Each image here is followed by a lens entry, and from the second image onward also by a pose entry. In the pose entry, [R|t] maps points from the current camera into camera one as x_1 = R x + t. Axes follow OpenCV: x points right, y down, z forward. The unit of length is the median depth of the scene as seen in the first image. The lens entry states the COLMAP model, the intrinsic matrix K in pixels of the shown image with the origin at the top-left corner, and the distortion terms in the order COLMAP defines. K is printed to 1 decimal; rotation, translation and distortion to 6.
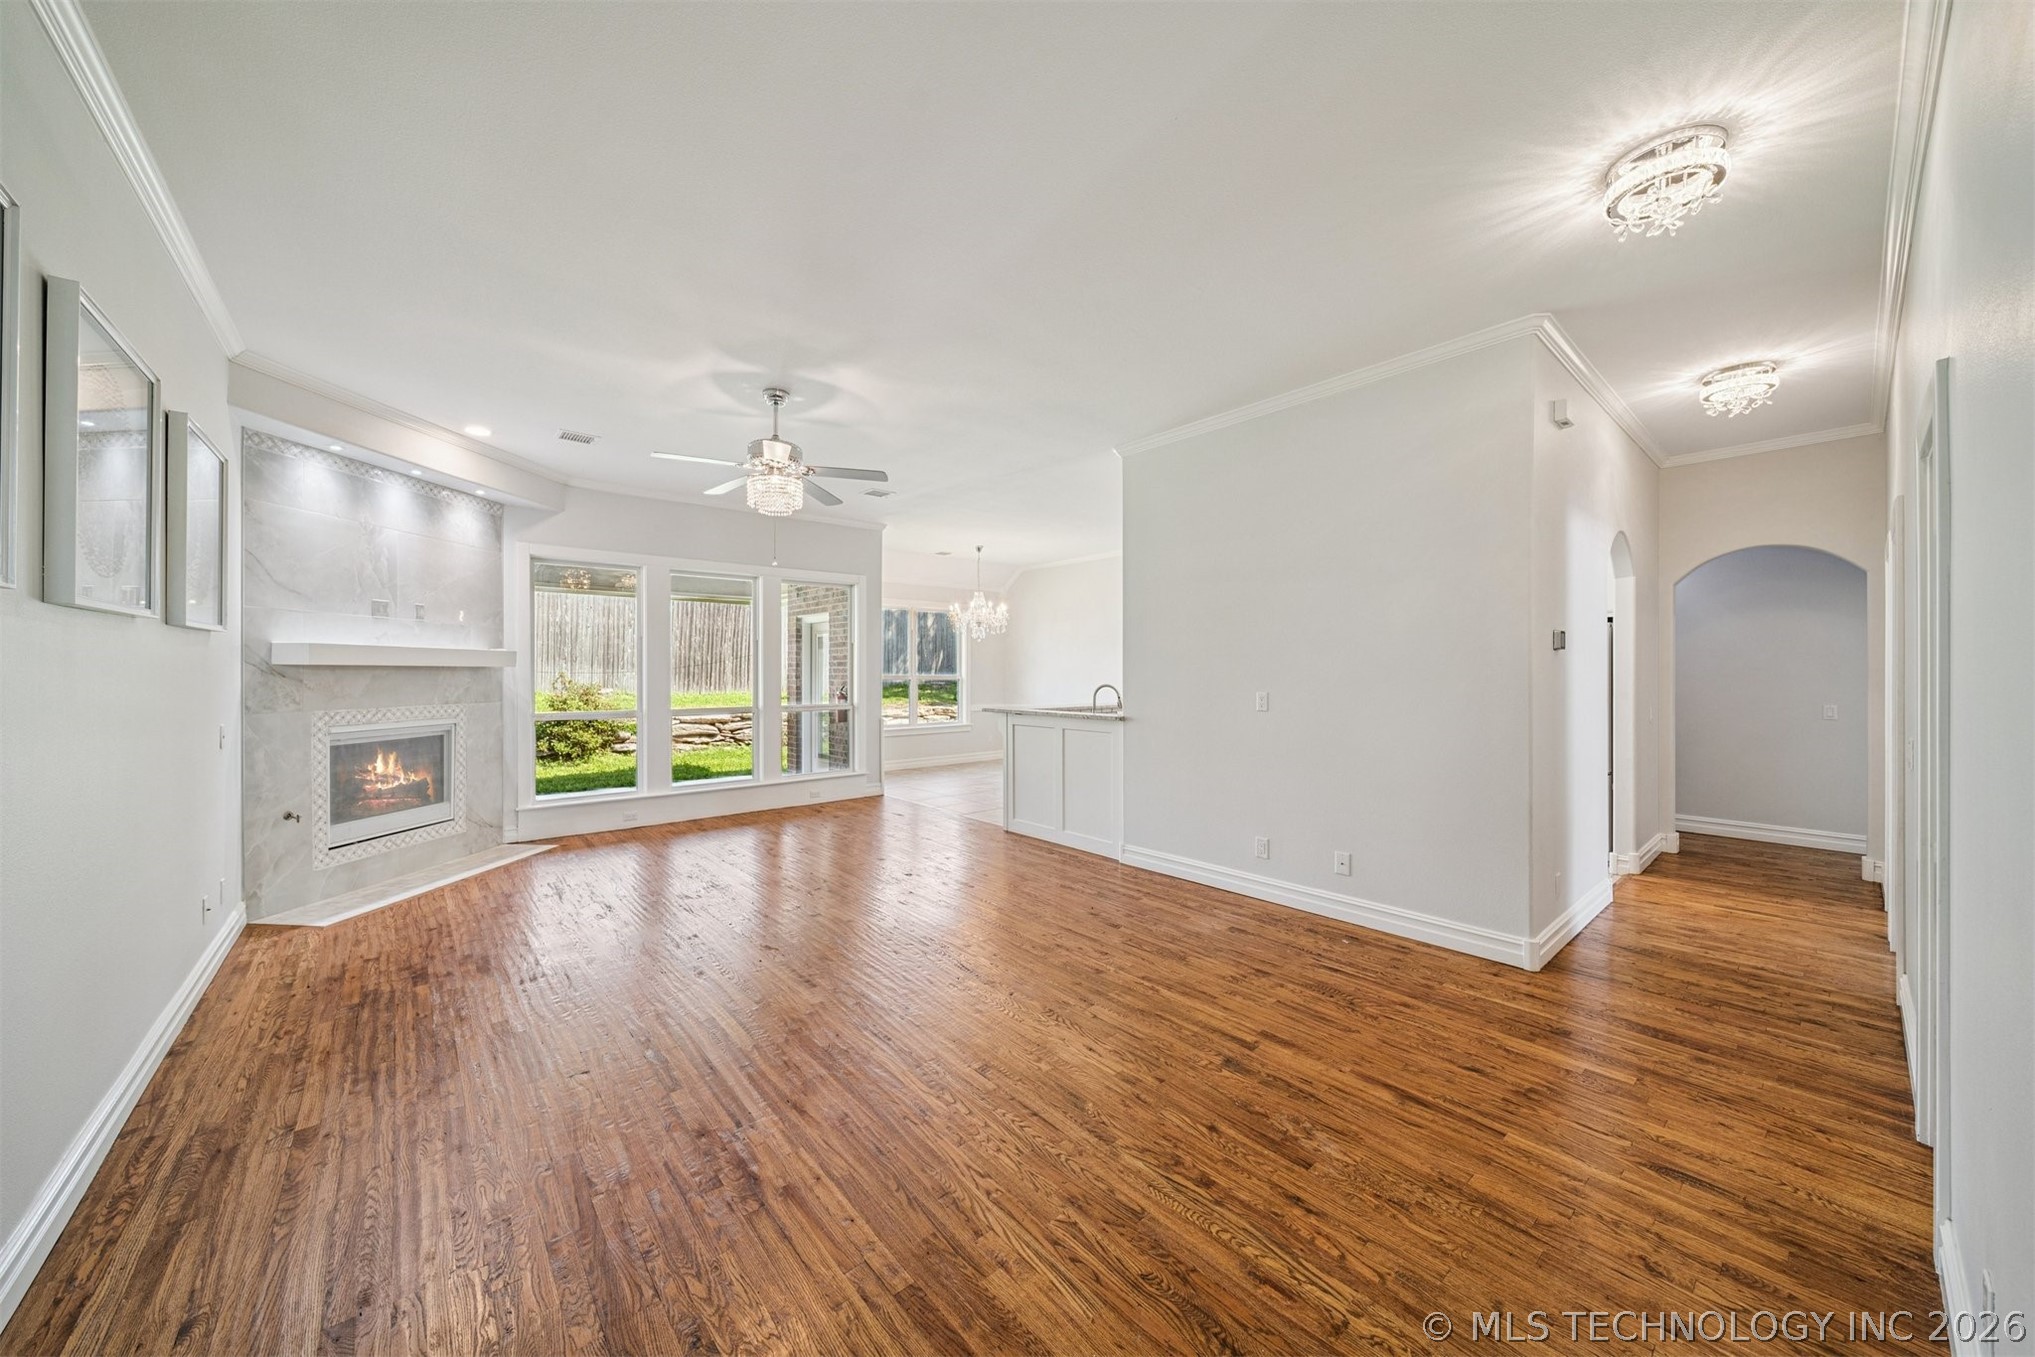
lens RADIAL K [[714.9, 0, 1001.5], [0, 714.9, 671.4], [0, 0, 1]] dist [0.002700, 0.000061]
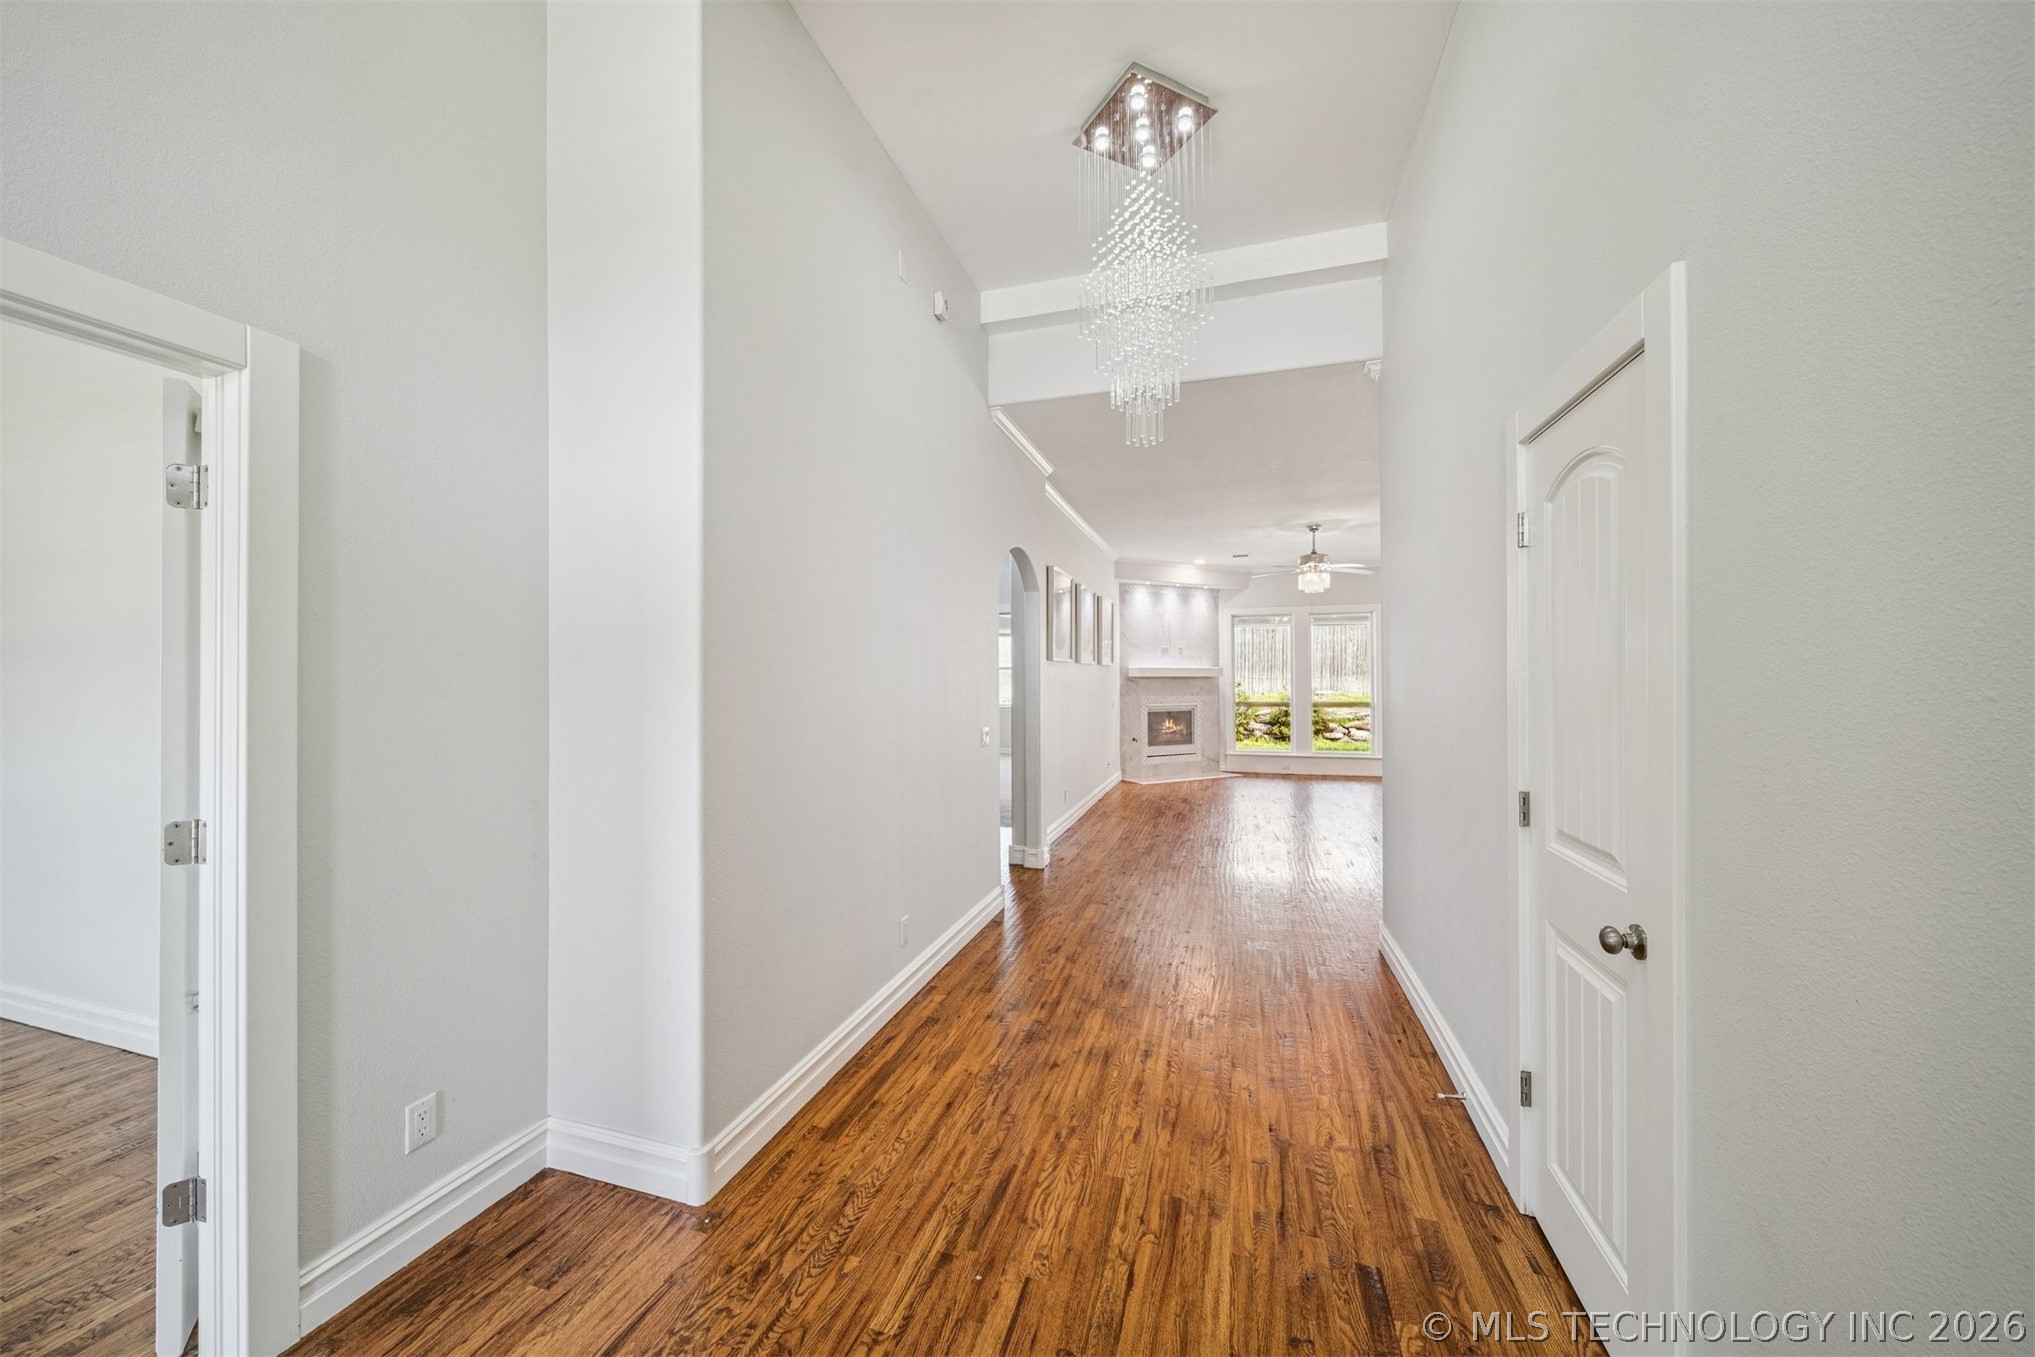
lens RADIAL K [[728.7, 0, 1017.5], [0, 728.7, 678.5], [0, 0, 1]] dist [0.000630, 0.000004]
pose [[0.548657, -0.003270, -0.836041, 0.787460], [0.005494, 0.999985, -0.000306, -0.004476], [0.836029, -0.004425, 0.548667, -0.628934]]
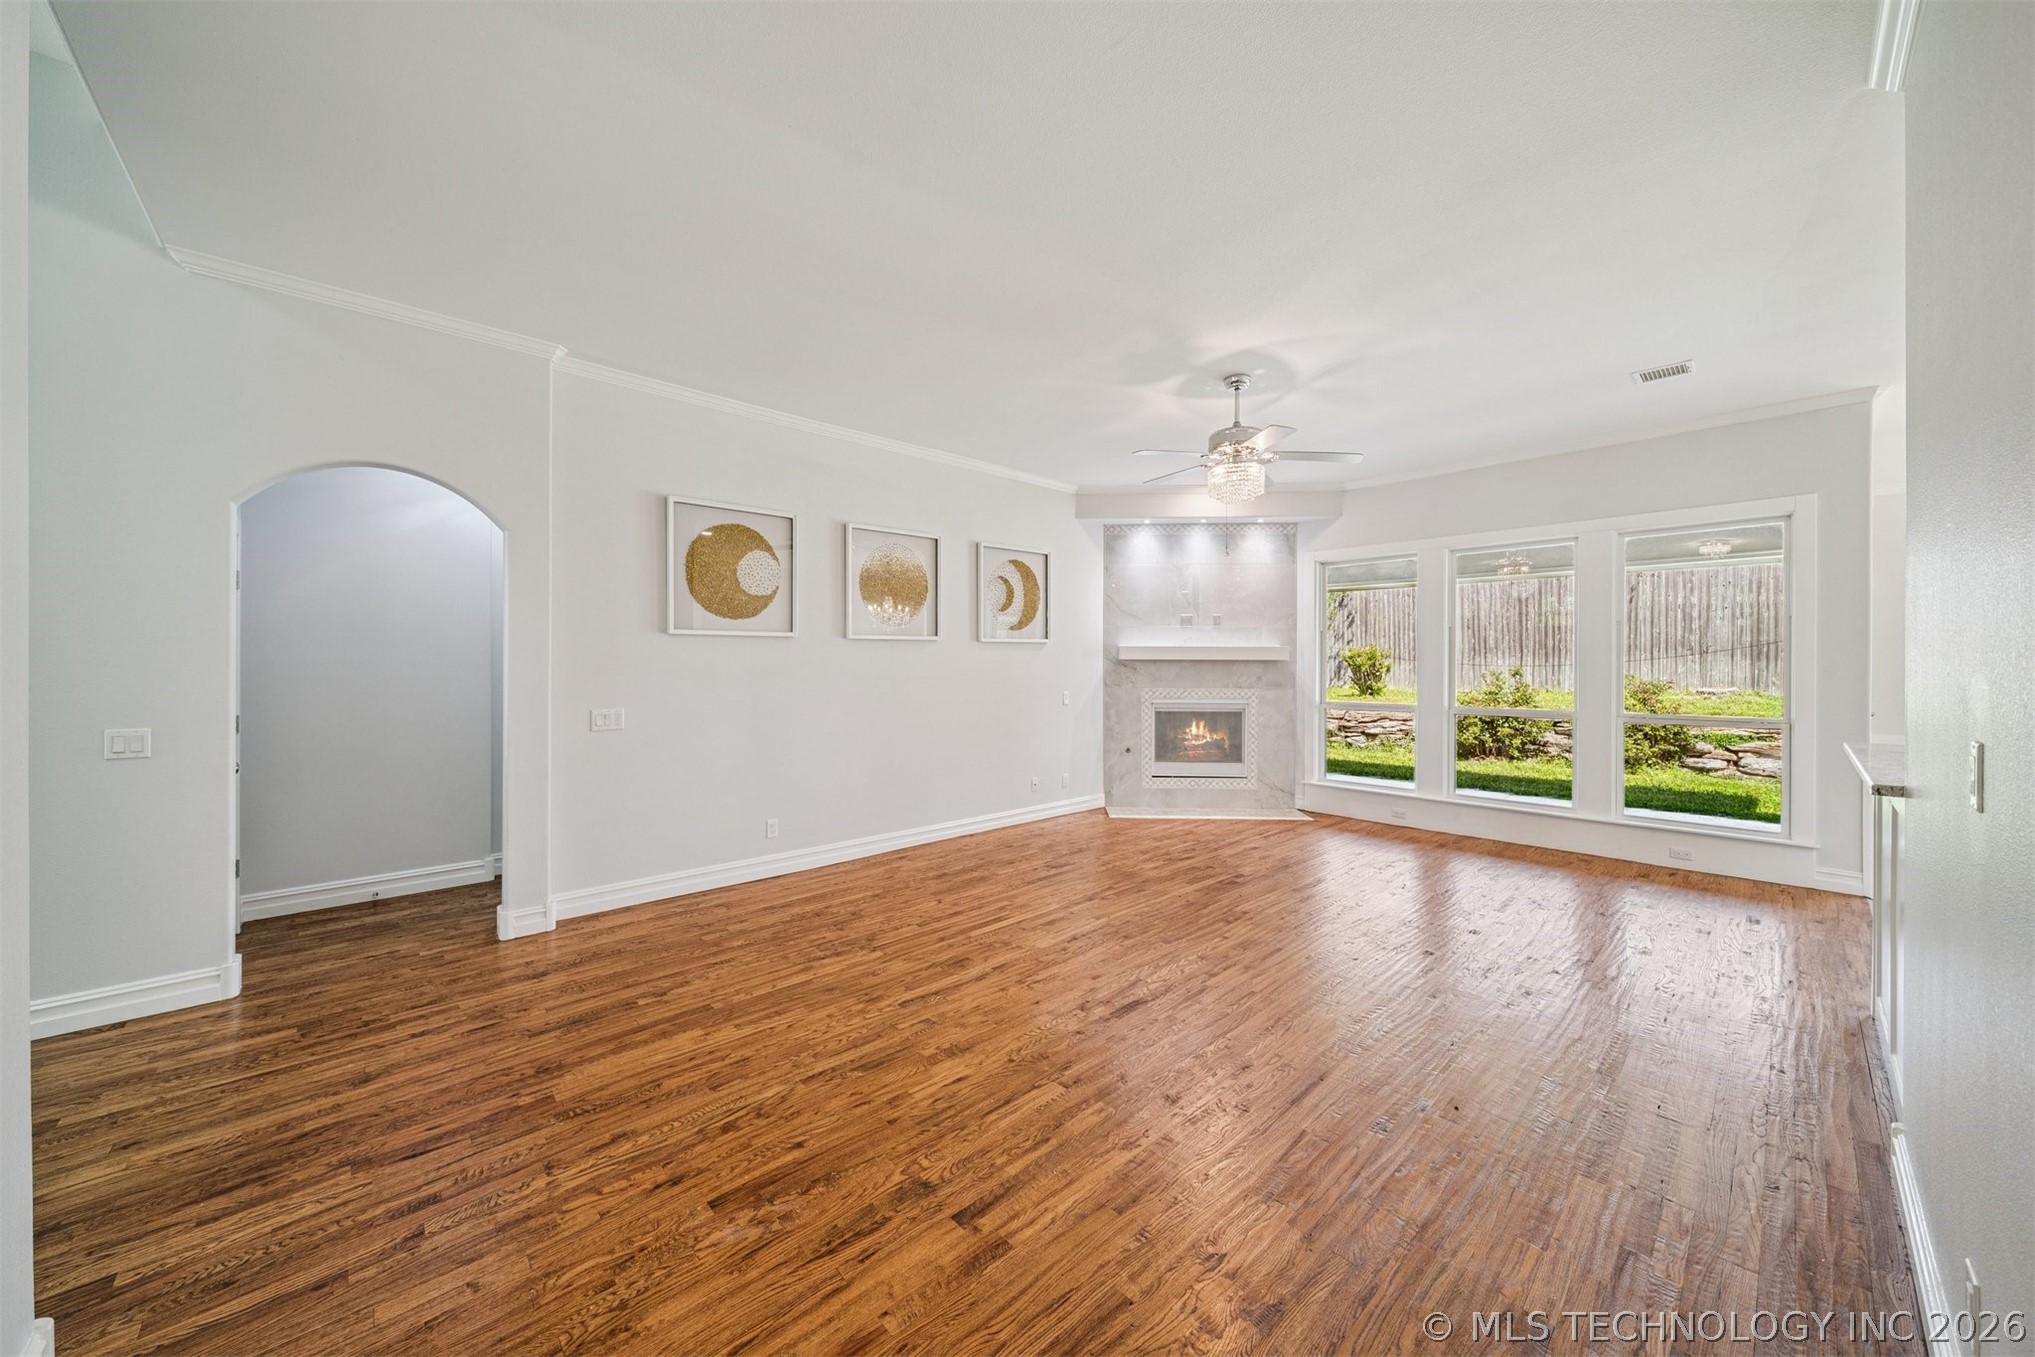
lens RADIAL K [[714.9, 0, 1001.5], [0, 714.9, 671.4], [0, 0, 1]] dist [0.002700, 0.000061]
pose [[0.037722, 0.013289, -0.999200, 0.616400], [-0.002539, 0.999910, 0.013203, -0.002662], [0.999285, 0.002039, 0.037752, 0.609102]]
